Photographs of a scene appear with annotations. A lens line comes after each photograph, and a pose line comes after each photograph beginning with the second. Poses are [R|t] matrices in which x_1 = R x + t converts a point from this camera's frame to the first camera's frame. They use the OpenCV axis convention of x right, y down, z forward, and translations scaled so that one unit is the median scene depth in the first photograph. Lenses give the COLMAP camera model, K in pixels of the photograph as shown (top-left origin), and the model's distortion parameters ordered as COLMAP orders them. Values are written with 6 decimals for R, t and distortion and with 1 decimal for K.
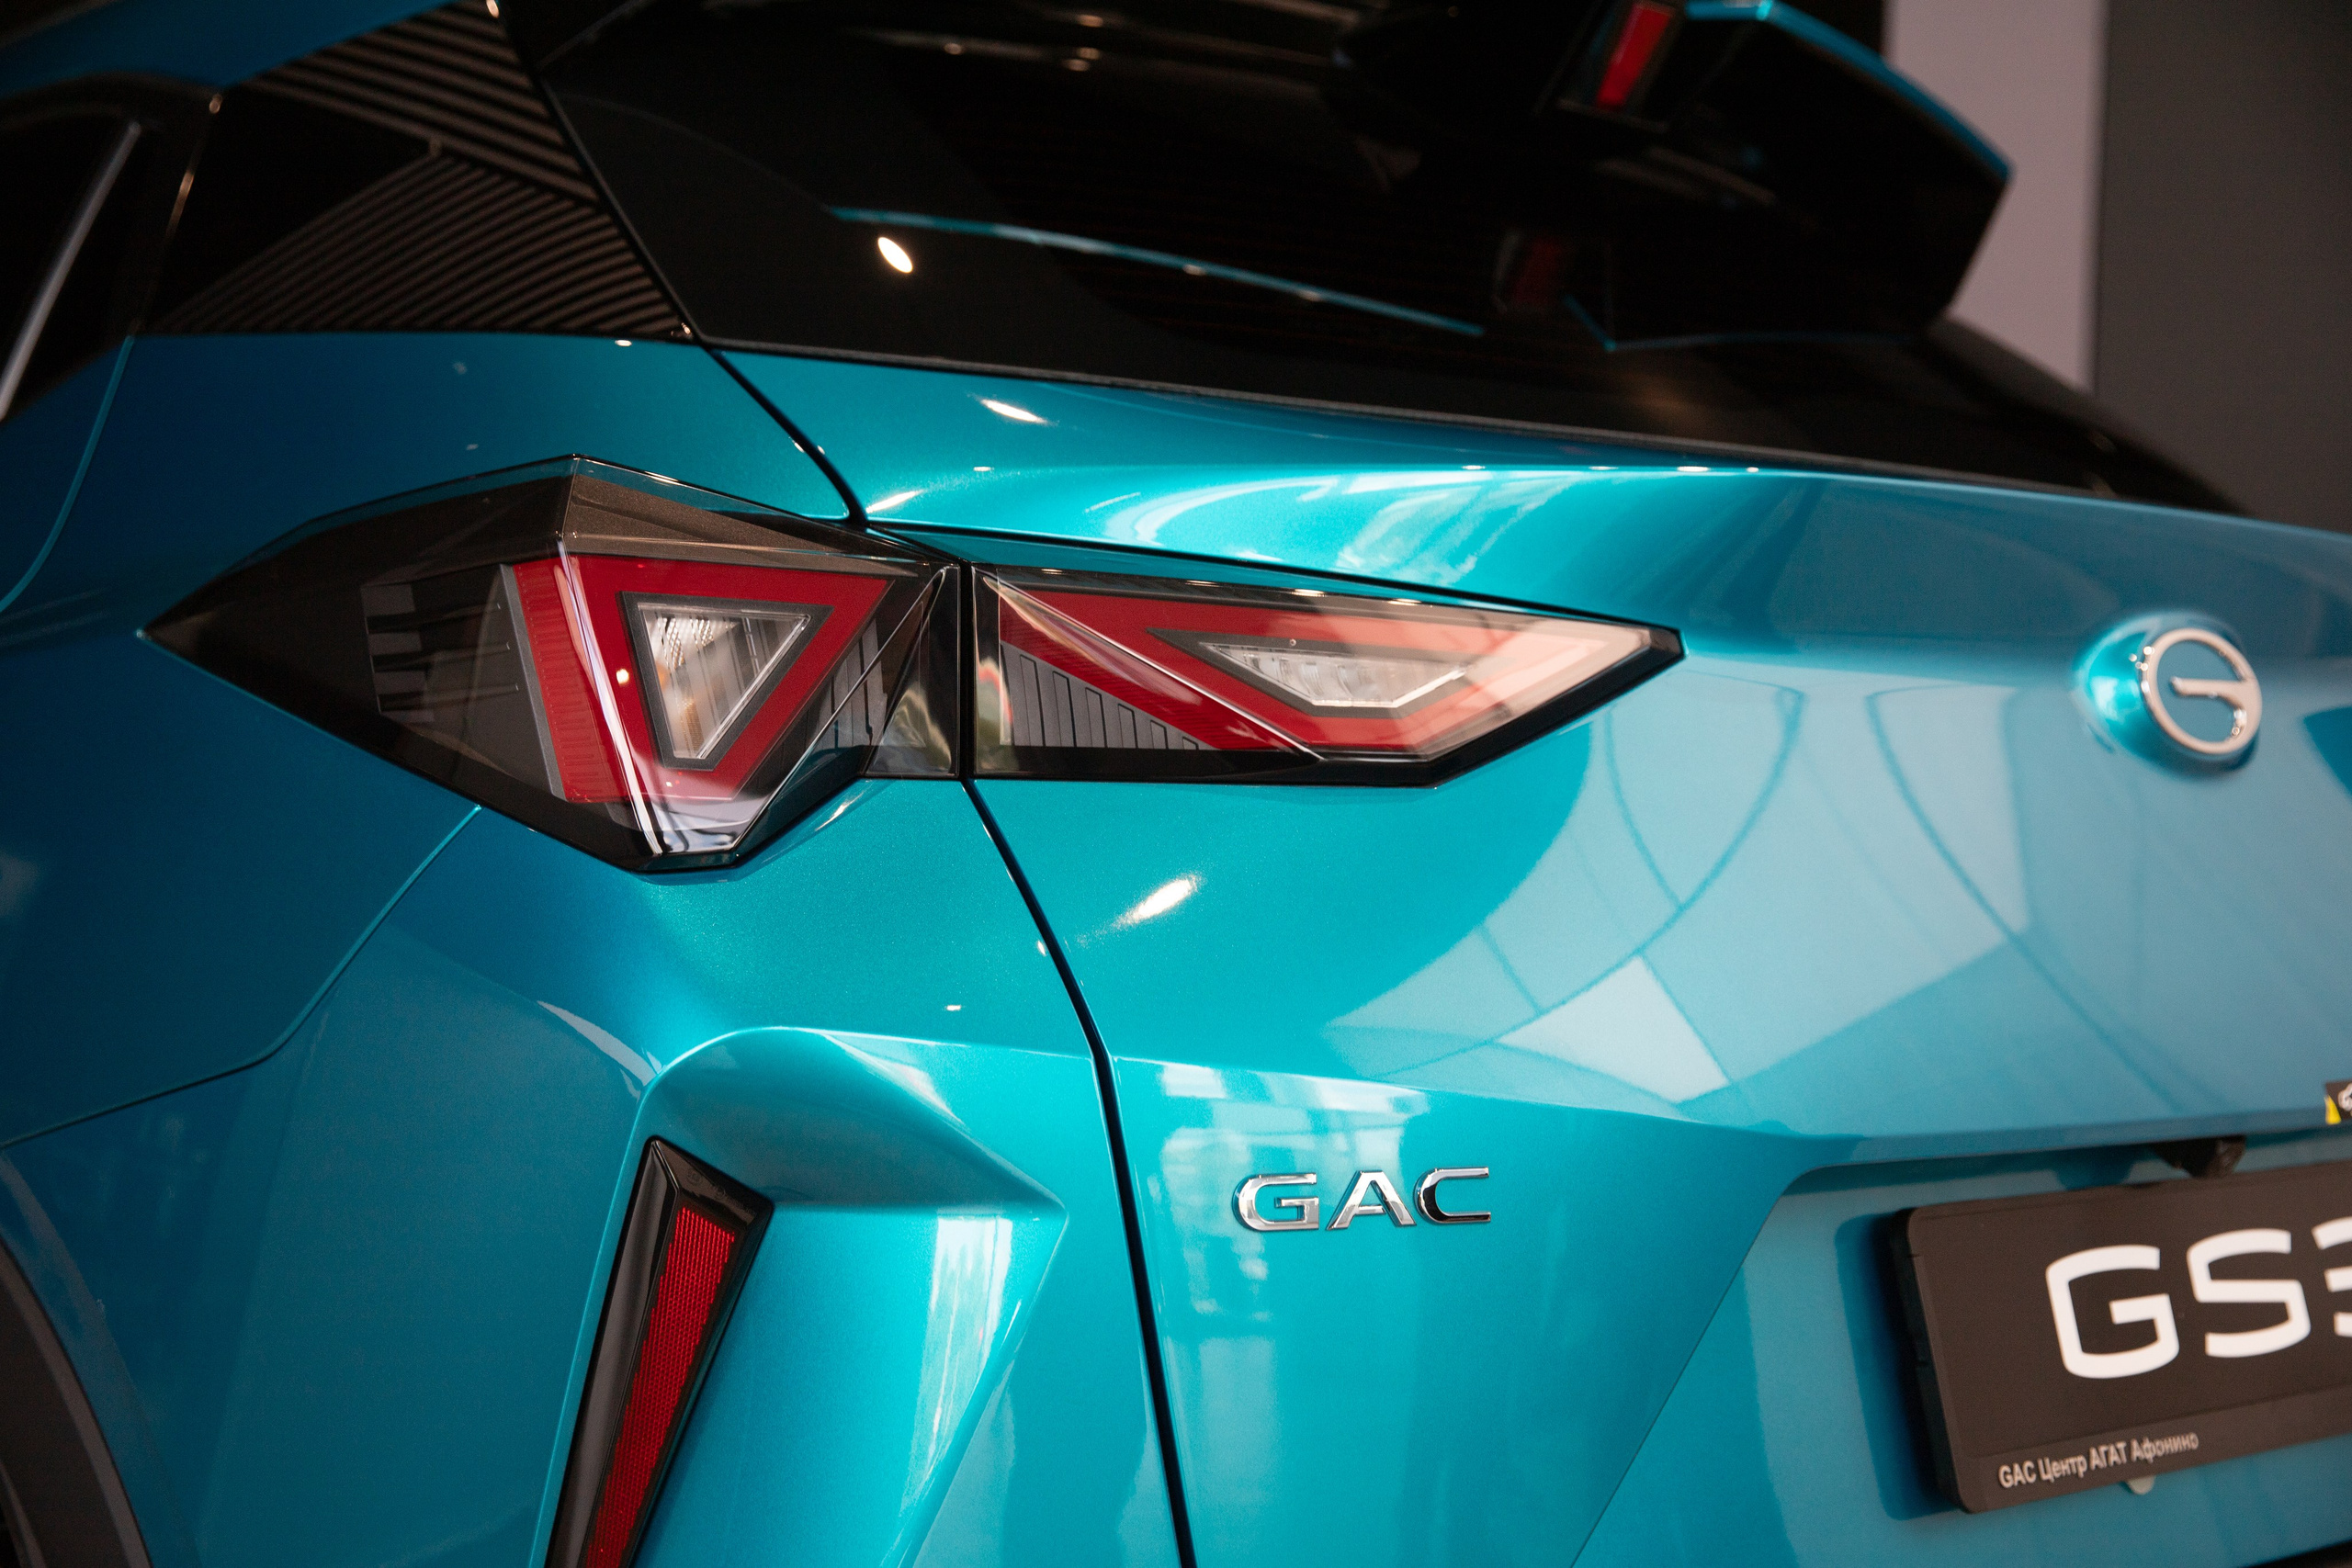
lens RADIAL K [[3080.7, 0, 1181.3], [0, 3080.7, 780.2], [0, 0, 1]] dist [-0.025664, 0.000000]
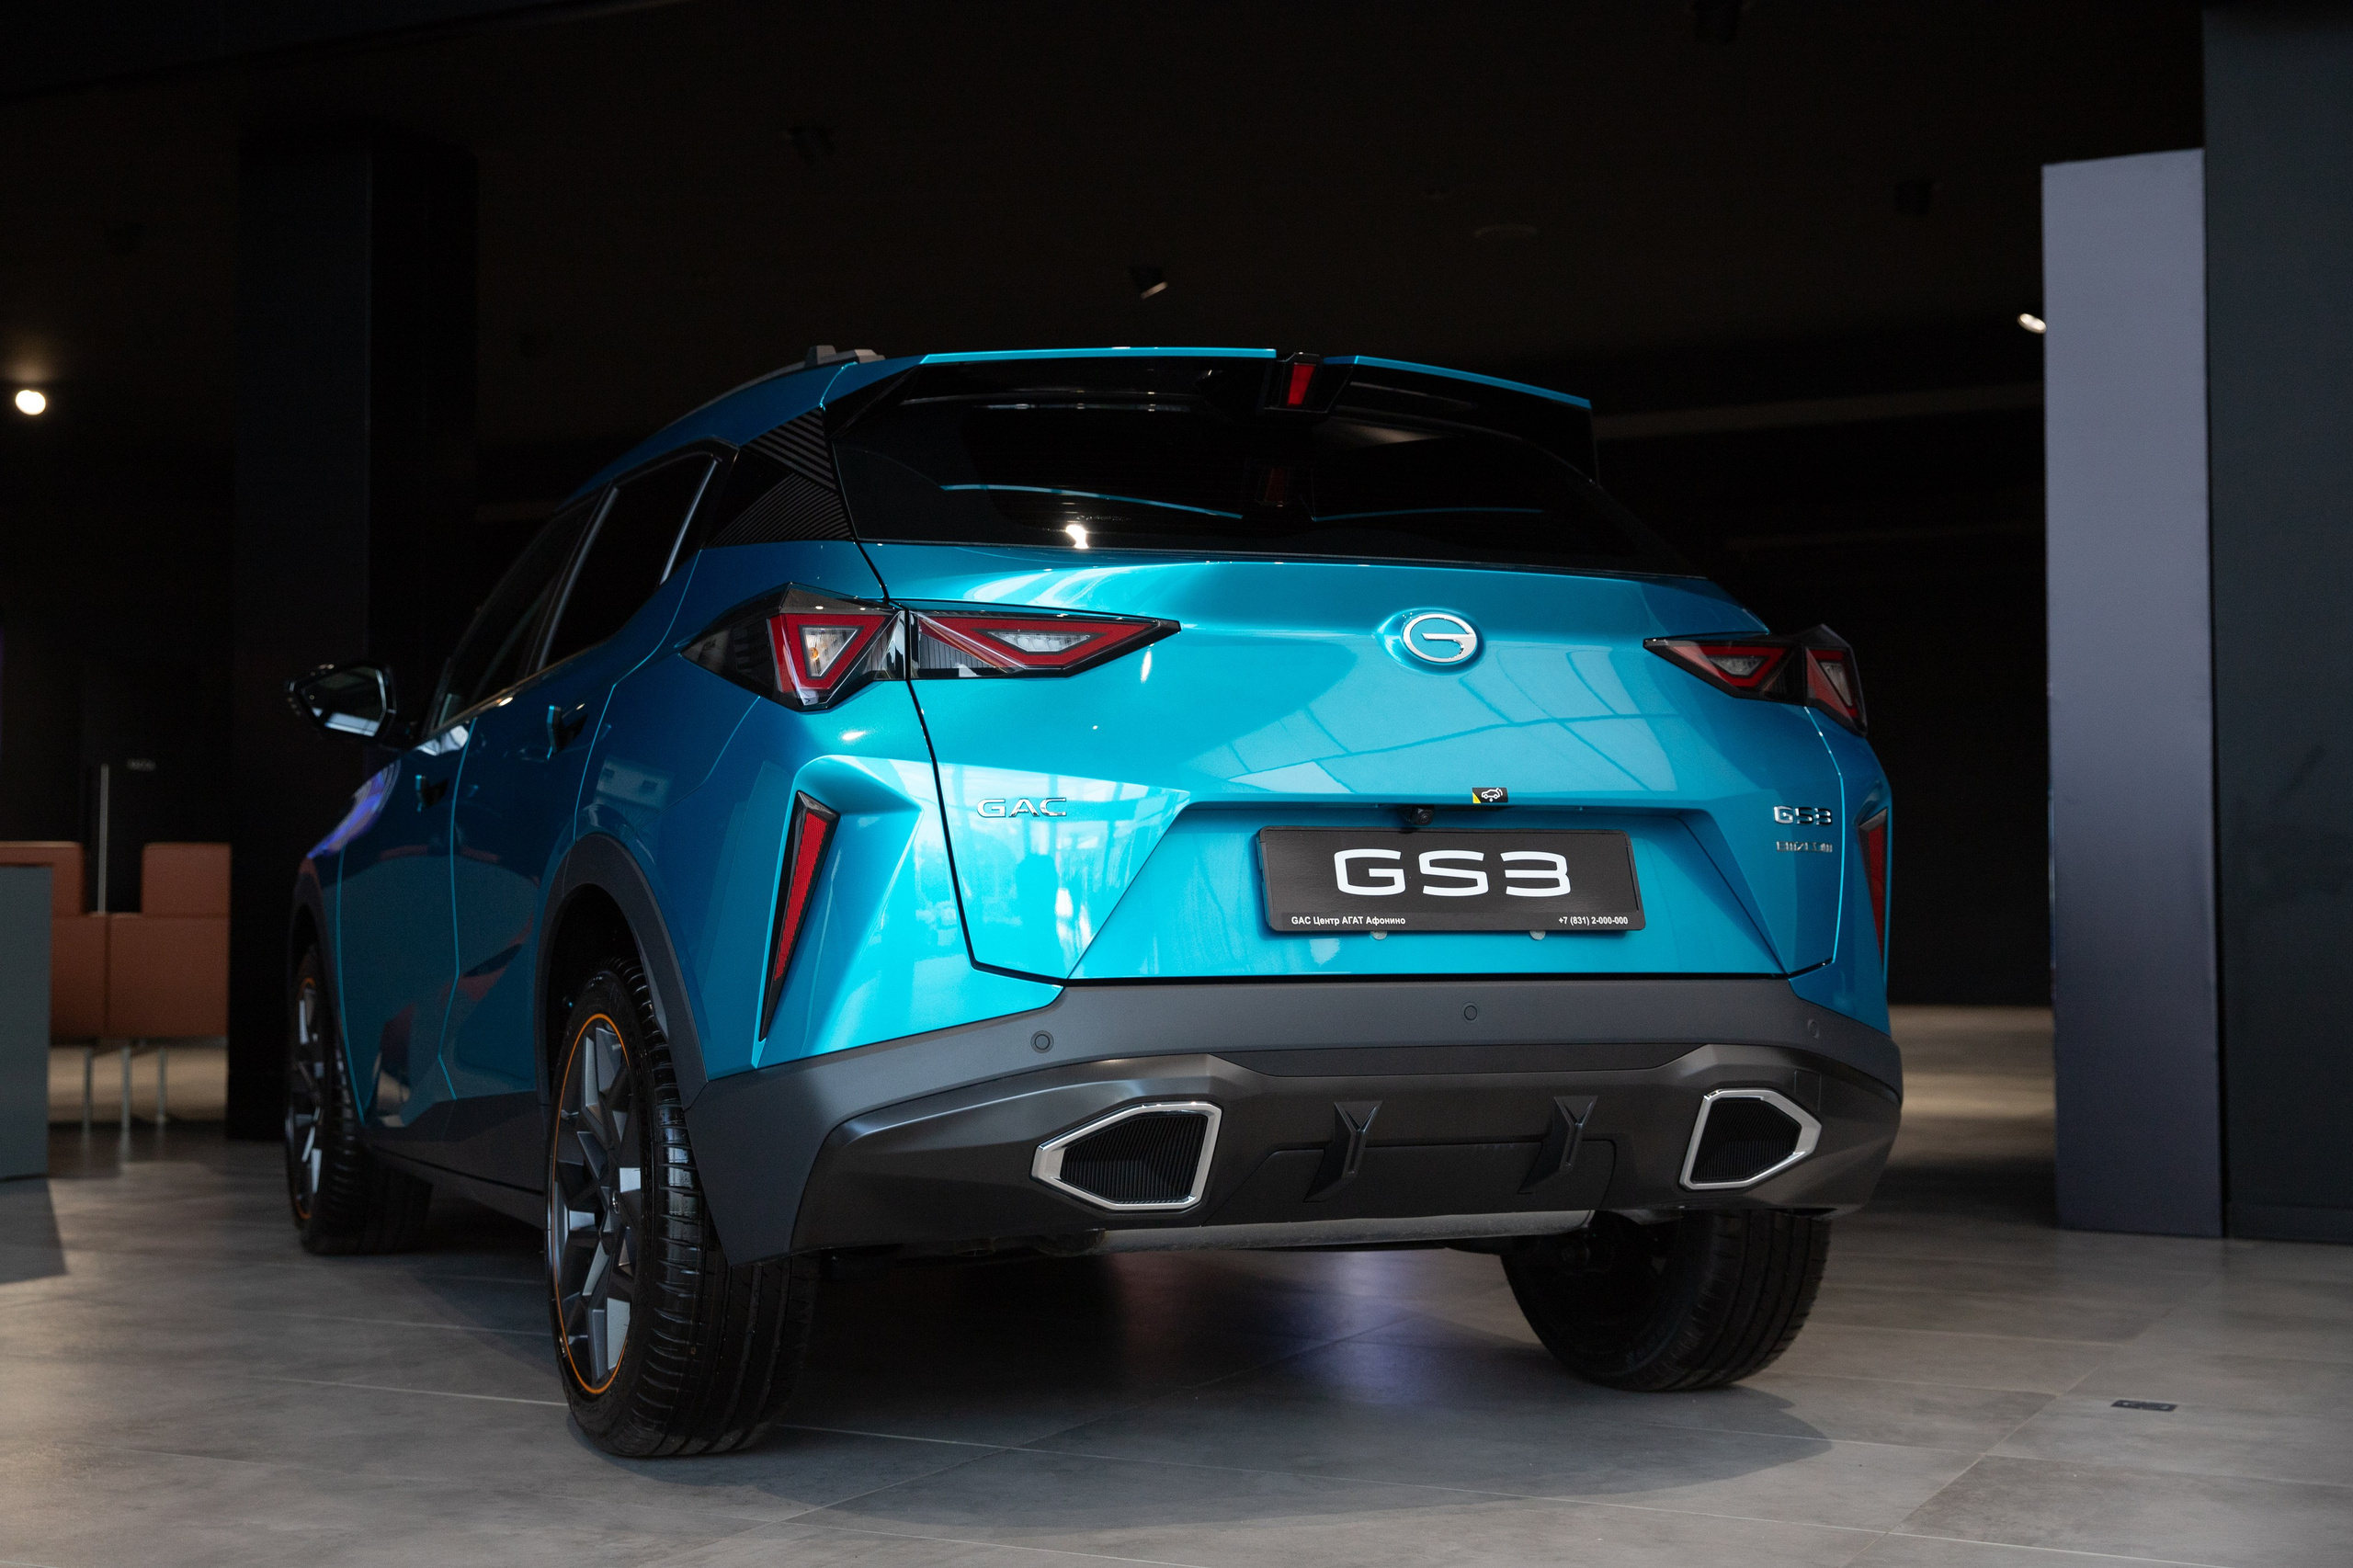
lens RADIAL K [[2892.7, 0, 1173.5], [0, 2892.7, 787.0], [0, 0, 1]] dist [0.011665, 0.000000]
pose [[0.958053, -0.038145, -0.284042, 0.849249], [0.027473, 0.998762, -0.041463, 0.198196], [0.285272, 0.031921, 0.957915, -1.427436]]
